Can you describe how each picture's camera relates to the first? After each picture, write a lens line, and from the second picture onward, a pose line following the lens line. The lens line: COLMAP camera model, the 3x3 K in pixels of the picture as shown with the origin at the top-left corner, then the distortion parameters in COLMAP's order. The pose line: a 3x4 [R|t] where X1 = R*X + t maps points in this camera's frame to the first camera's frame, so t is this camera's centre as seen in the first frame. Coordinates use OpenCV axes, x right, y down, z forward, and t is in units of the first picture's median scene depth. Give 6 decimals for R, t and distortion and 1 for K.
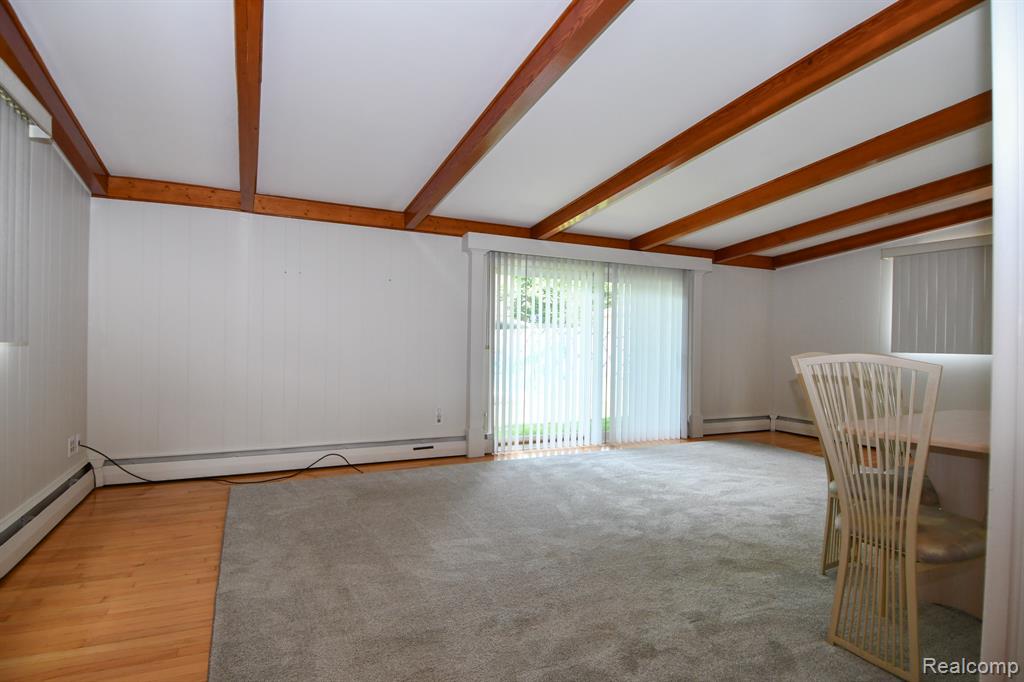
lens RADIAL K [[537.8, 0, 506.4], [0, 537.8, 347.0], [0, 0, 1]] dist [0.051828, -0.061282]
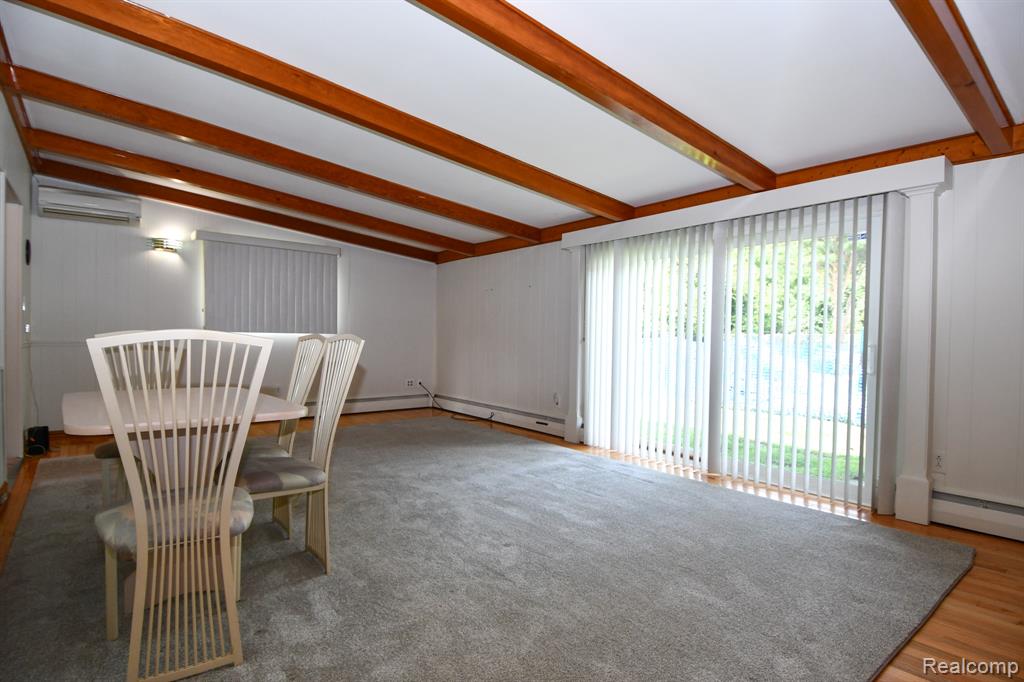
lens RADIAL K [[537.8, 0, 506.4], [0, 537.8, 347.0], [0, 0, 1]] dist [0.051828, -0.061282]
pose [[0.236752, 0.018407, -0.971396, 0.934297], [-0.023691, 0.999633, 0.013168, 0.009979], [0.971281, 0.019896, 0.237101, 0.638284]]
